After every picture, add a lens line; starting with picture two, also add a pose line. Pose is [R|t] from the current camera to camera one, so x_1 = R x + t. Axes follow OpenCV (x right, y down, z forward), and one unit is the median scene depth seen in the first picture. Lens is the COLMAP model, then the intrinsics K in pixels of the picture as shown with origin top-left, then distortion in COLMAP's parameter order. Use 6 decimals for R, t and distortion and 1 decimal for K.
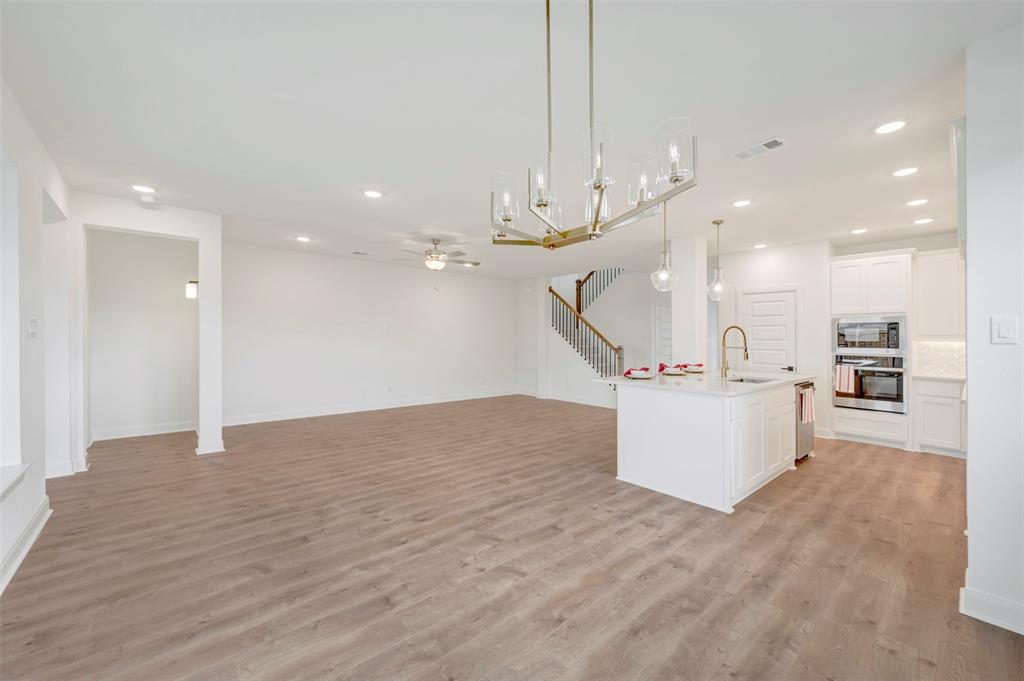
lens RADIAL K [[410.1, 0, 512.0], [0, 410.1, 340.5], [0, 0, 1]] dist [-0.021456, -0.000121]
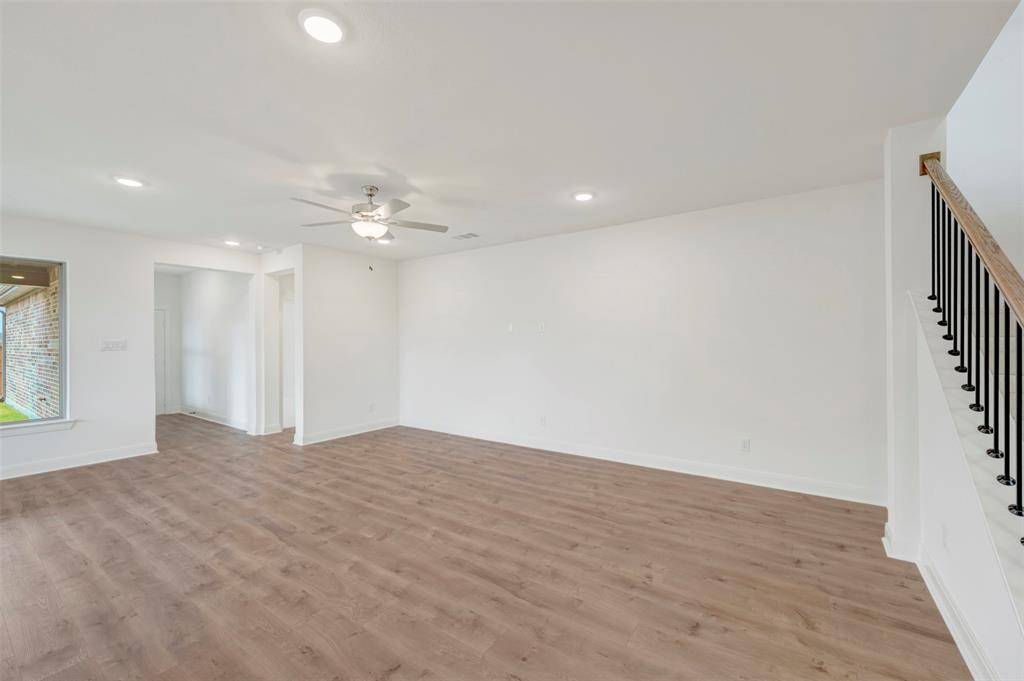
lens RADIAL K [[410.4, 0, 527.5], [0, 410.4, 342.9], [0, 0, 1]] dist [0.000020, -0.000100]
pose [[0.244746, -0.004235, -0.969578, 0.477670], [0.007388, 0.999970, -0.002503, -0.008092], [0.969559, -0.006551, 0.244770, 1.133069]]
